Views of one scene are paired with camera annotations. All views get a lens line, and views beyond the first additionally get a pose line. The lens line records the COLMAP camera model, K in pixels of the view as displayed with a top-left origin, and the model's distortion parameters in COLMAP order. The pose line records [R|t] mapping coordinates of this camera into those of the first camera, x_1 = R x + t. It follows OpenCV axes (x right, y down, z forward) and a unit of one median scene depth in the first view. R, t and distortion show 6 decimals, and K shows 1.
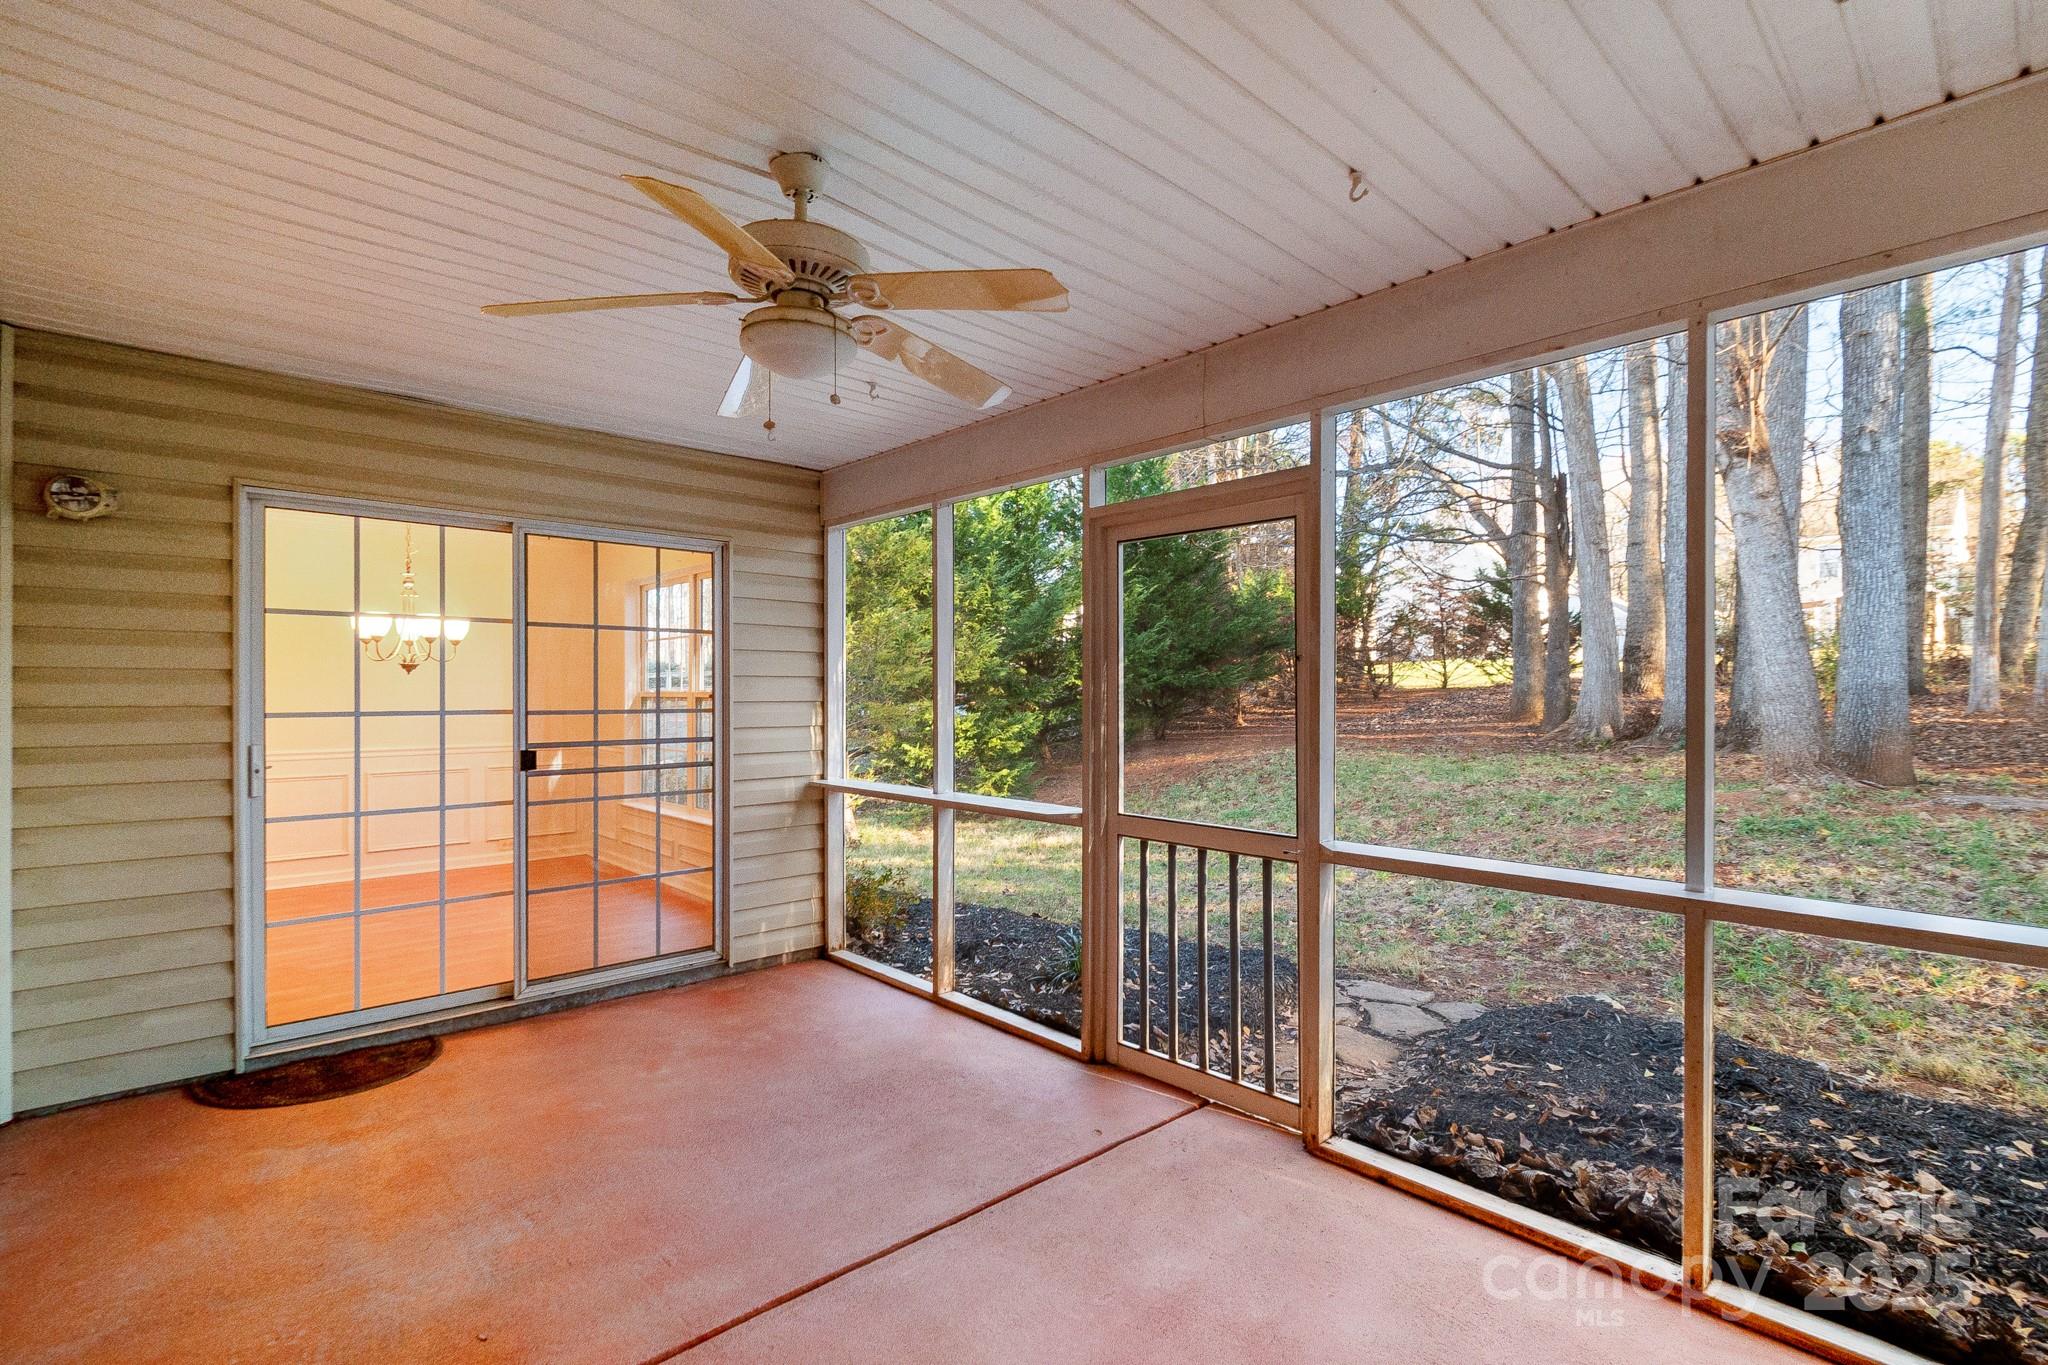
lens RADIAL K [[937.9, 0, 1036.0], [0, 937.9, 684.8], [0, 0, 1]] dist [-0.000550, -0.000348]
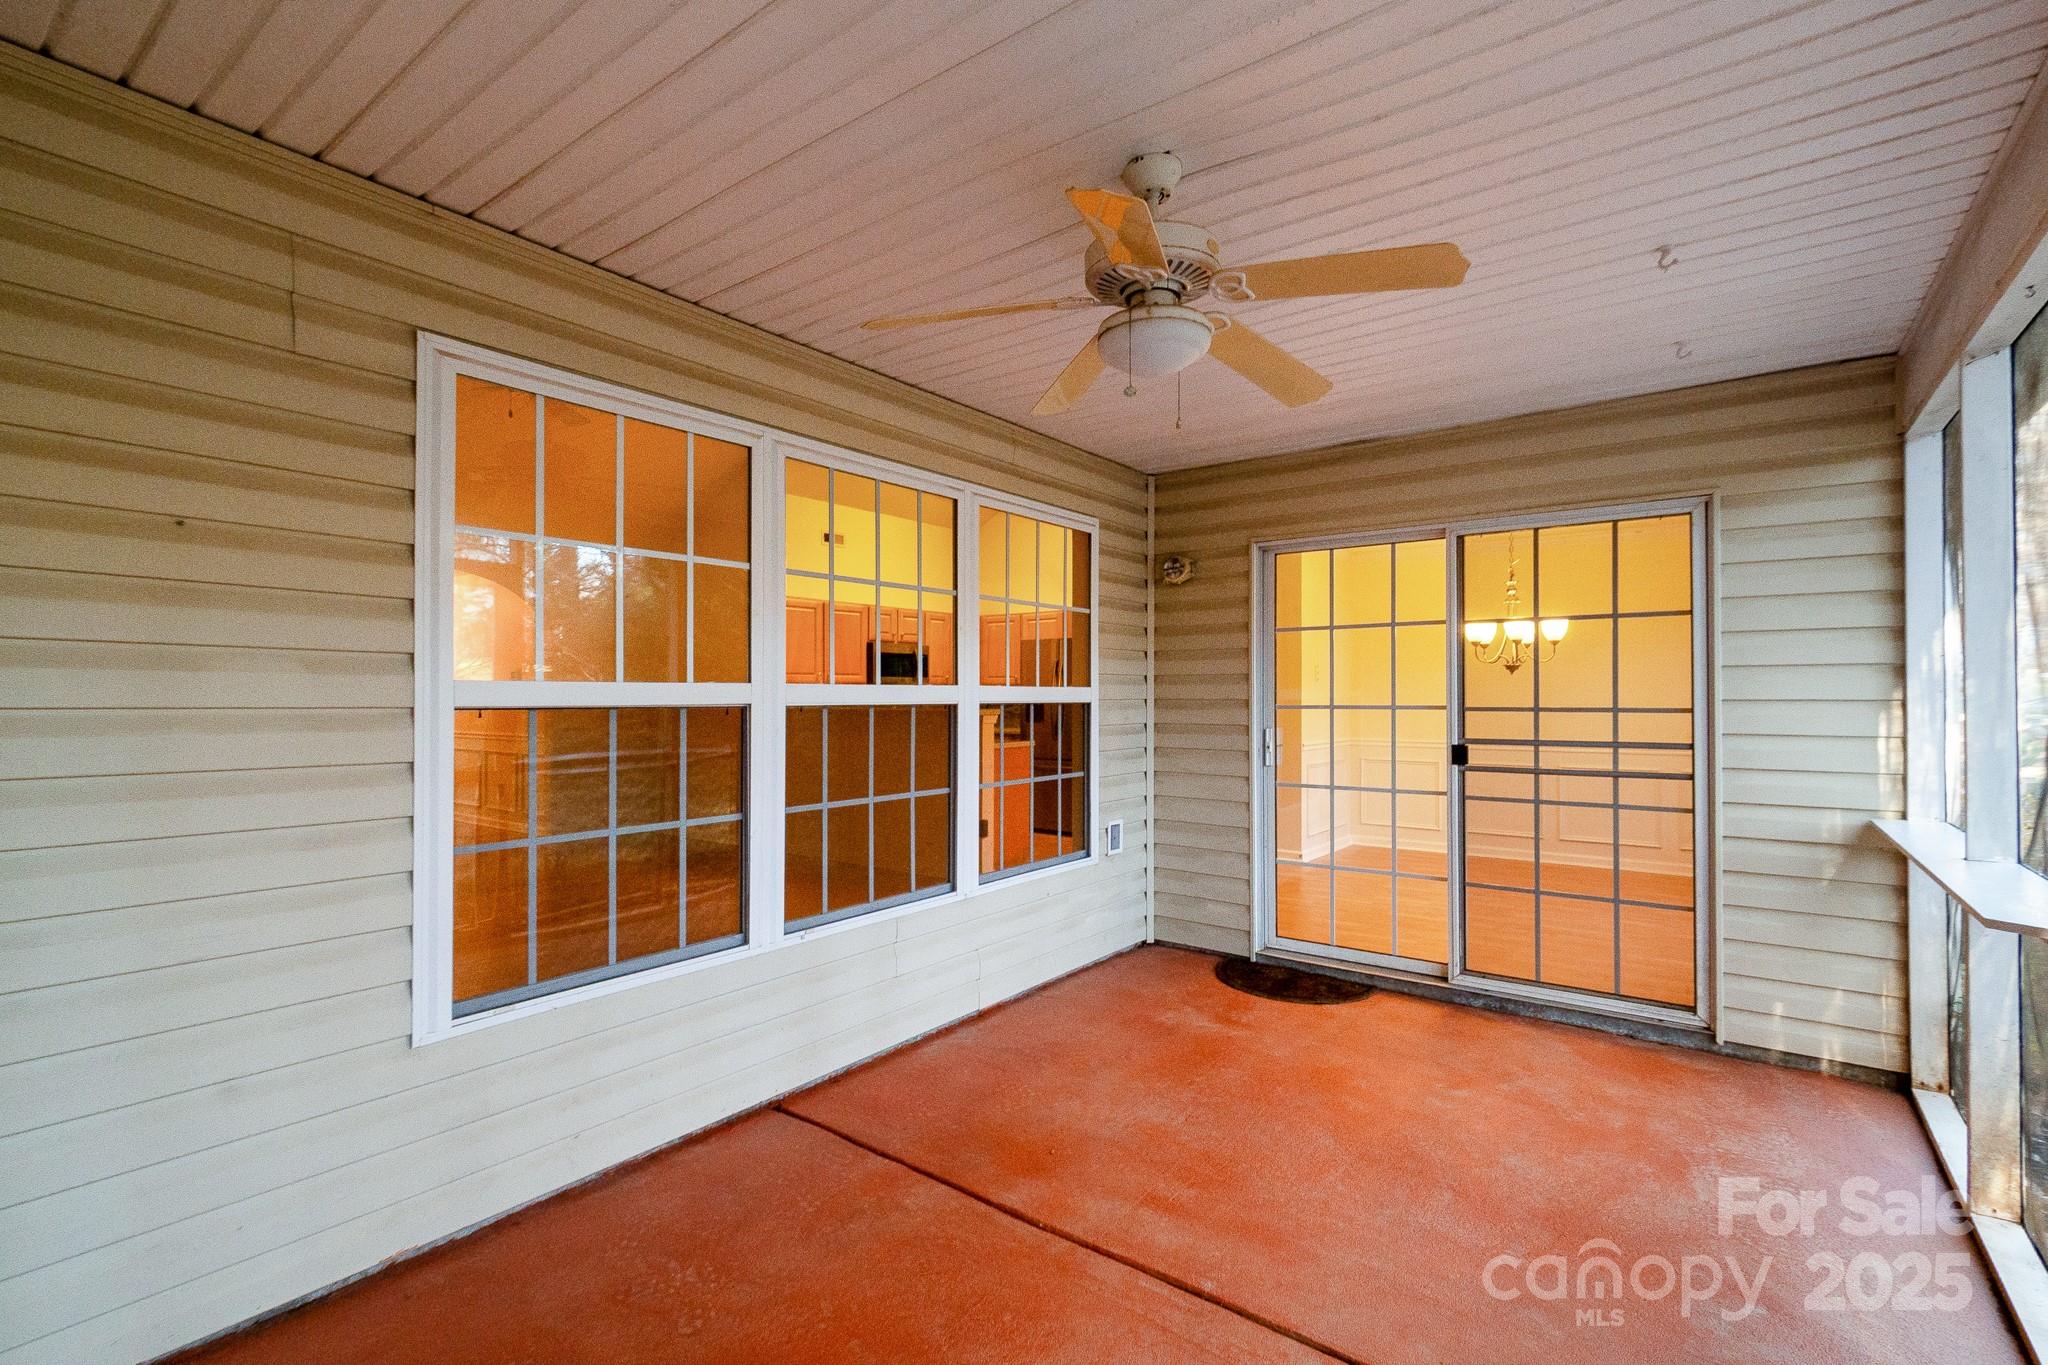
lens RADIAL K [[902.6, 0, 1024.0], [0, 902.6, 682.5], [0, 0, 1]] dist [-0.001182, -0.000410]
pose [[0.180370, -0.014814, -0.983487, 0.341269], [0.008843, 0.999871, -0.013439, 0.009641], [0.983559, -0.006273, 0.180477, 0.339922]]
